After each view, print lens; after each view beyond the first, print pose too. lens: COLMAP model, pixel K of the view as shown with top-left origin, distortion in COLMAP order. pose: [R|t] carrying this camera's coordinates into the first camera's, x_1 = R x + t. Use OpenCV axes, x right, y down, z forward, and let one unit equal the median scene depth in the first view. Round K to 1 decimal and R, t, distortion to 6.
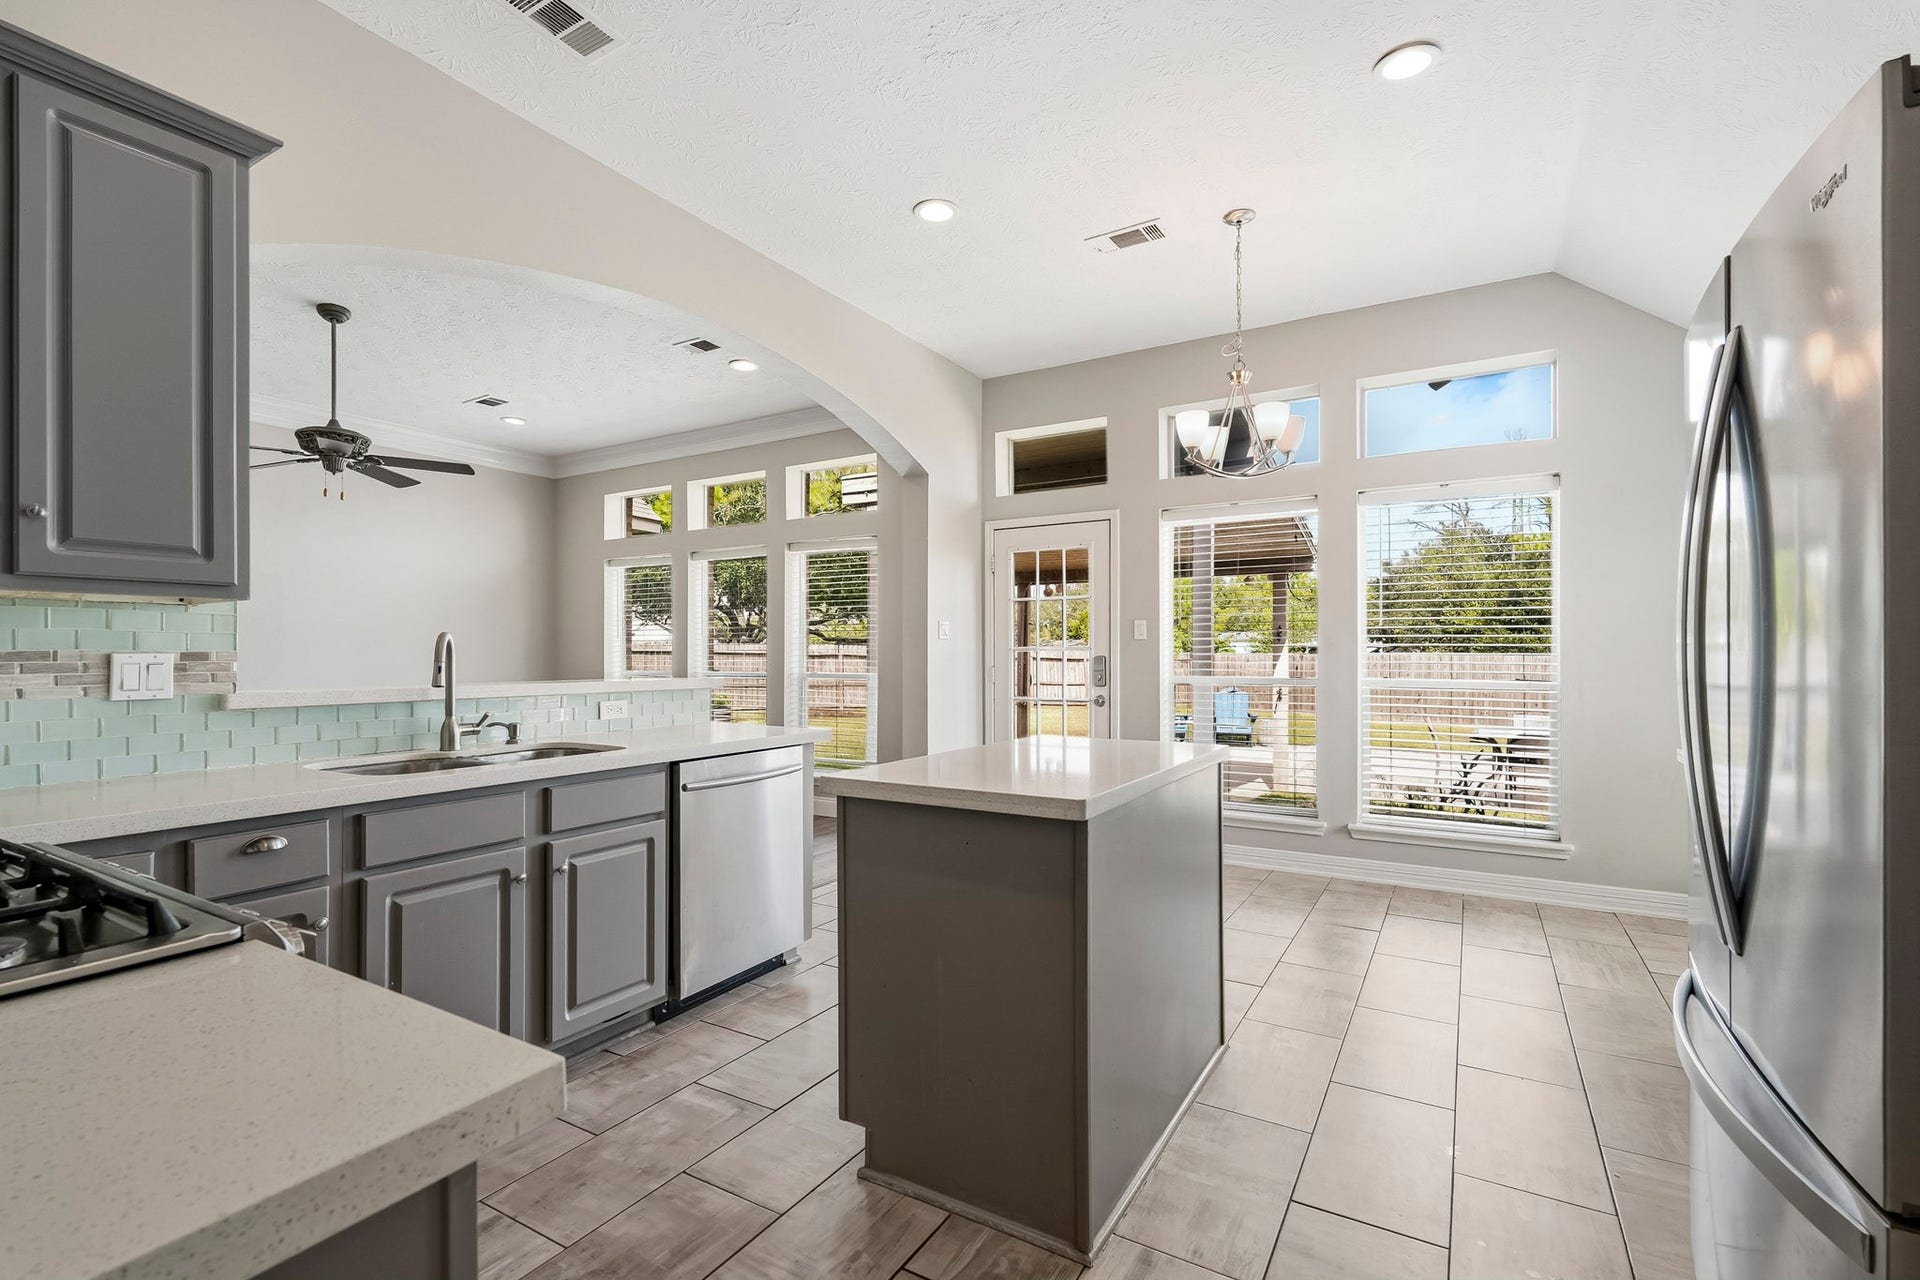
lens RADIAL K [[857.9, 0, 960.2], [0, 857.9, 647.7], [0, 0, 1]] dist [-0.009294, 0.000128]
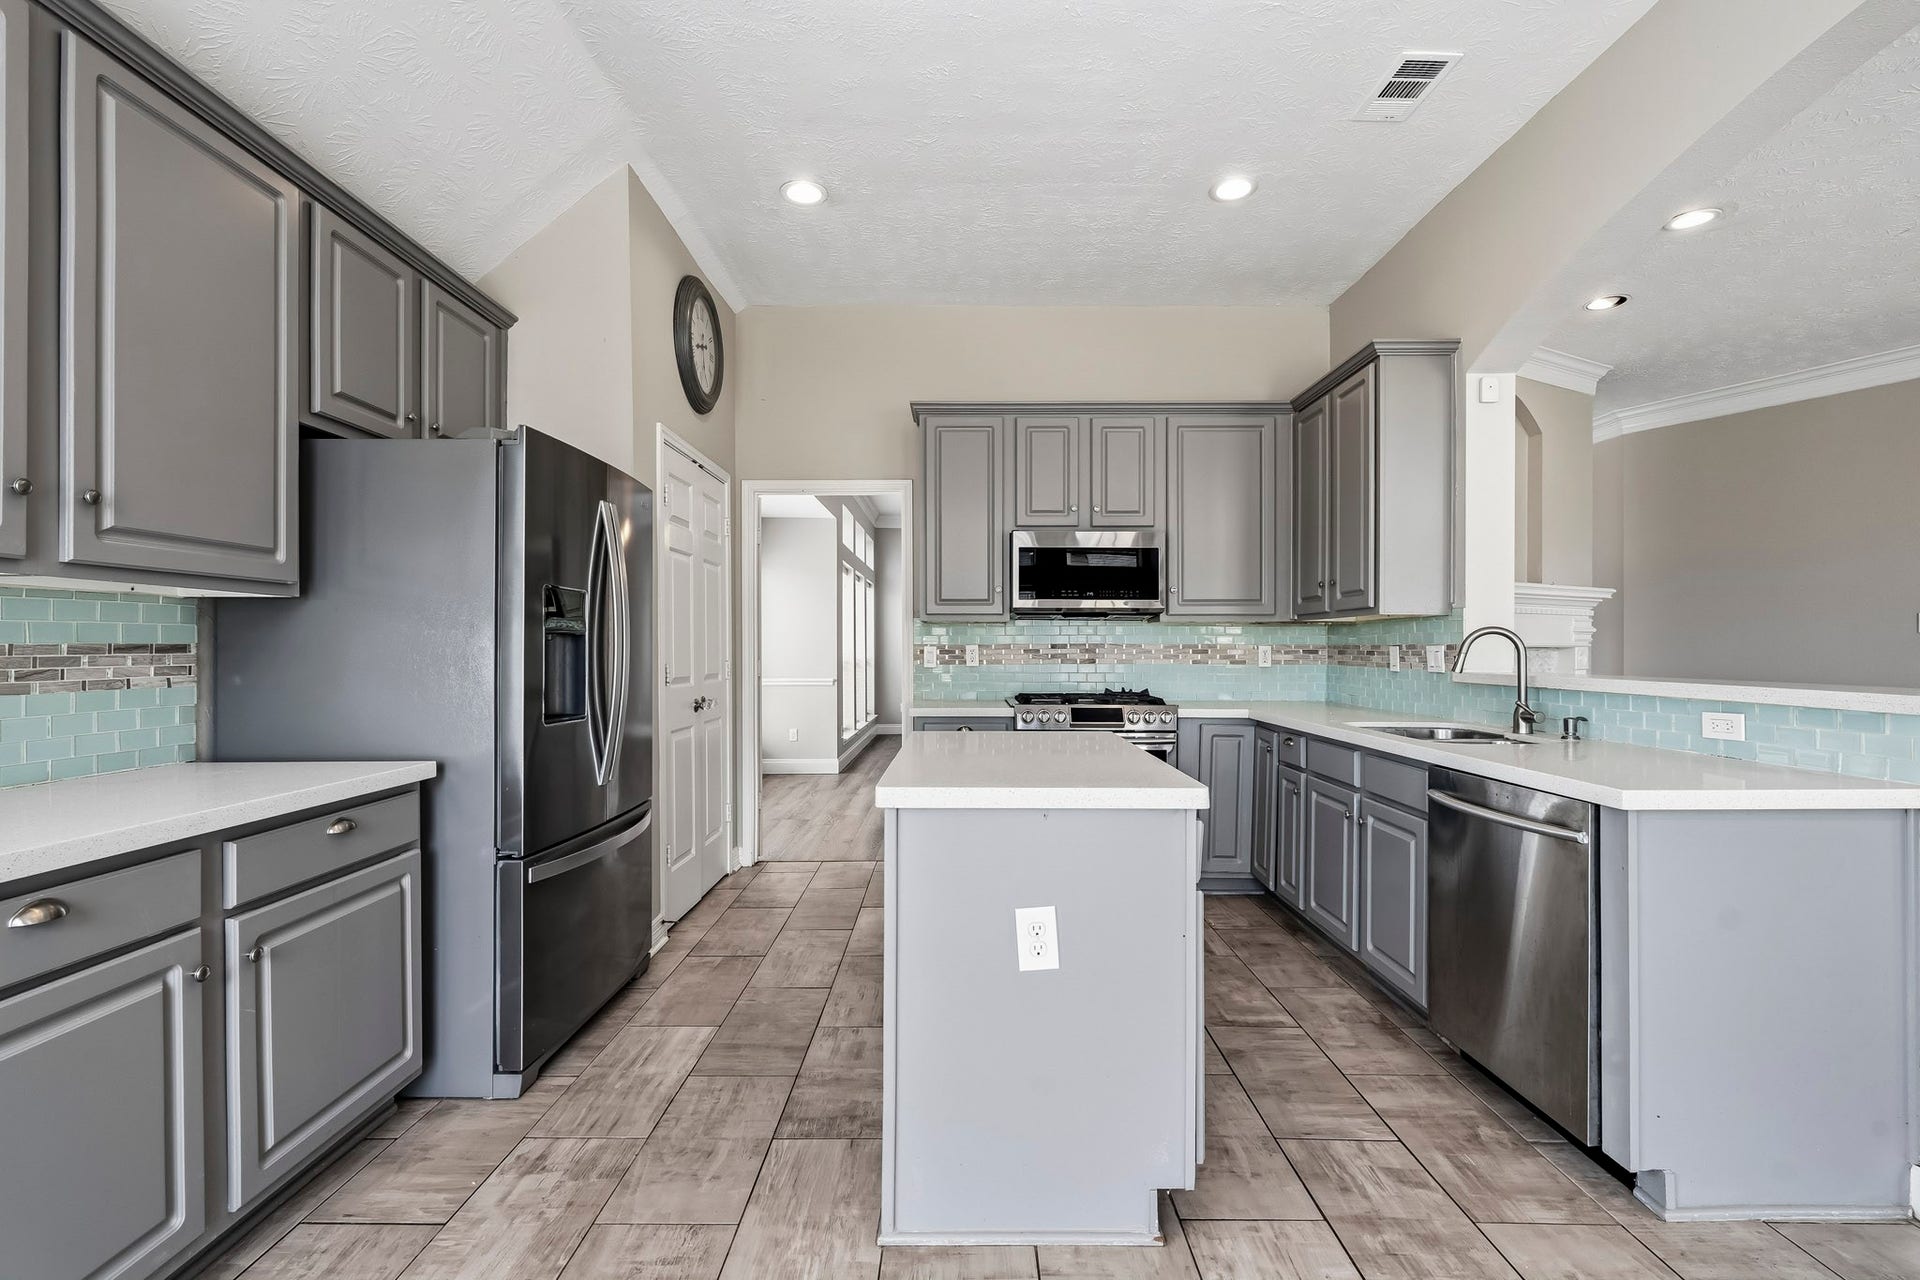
lens RADIAL K [[857.9, 0, 962.3], [0, 857.9, 652.3], [0, 0, 1]] dist [-0.009294, 0.000128]
pose [[-0.860359, 0.005771, -0.509657, 0.644738], [0.004907, 0.999983, 0.003039, 0.009753], [0.509666, 0.000113, -0.860373, 1.744924]]
